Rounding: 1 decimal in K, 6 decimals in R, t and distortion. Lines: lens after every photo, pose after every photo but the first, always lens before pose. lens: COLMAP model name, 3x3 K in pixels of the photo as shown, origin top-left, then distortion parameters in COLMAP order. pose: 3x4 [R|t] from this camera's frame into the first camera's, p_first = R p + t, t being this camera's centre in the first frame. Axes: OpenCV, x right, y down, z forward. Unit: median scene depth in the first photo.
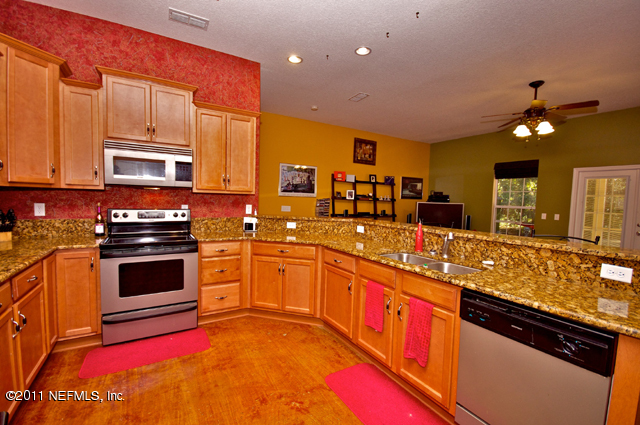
lens RADIAL K [[283.4, 0, 319.1], [0, 283.4, 215.6], [0, 0, 1]] dist [-0.005468, -0.001674]
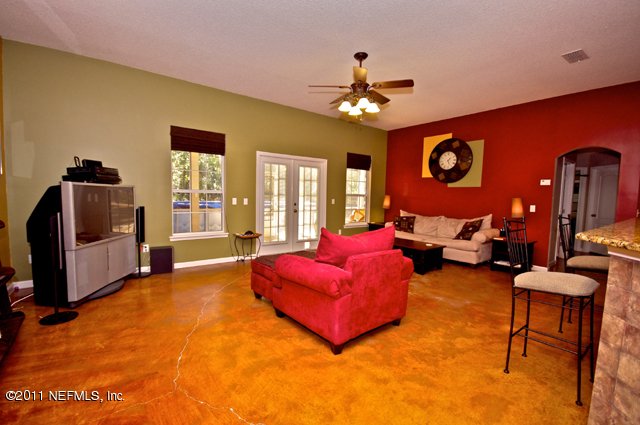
lens RADIAL K [[283.4, 0, 319.3], [0, 283.4, 214.6], [0, 0, 1]] dist [-0.005468, -0.001674]
pose [[-0.124312, -0.095489, 0.987638, -0.090919], [0.029539, 0.994561, 0.099877, -0.030971], [-0.991803, 0.041590, -0.120815, 0.711447]]
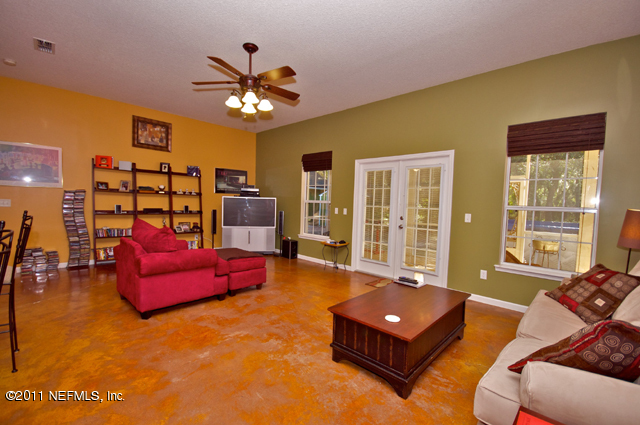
lens RADIAL K [[283.4, 0, 320.0], [0, 283.4, 216.5], [0, 0, 1]] dist [-0.005468, -0.001674]
pose [[0.966885, -0.011523, 0.254952, 0.422335], [0.010401, 0.999929, 0.005749, 0.012717], [-0.255000, -0.002907, 0.966937, 0.083838]]
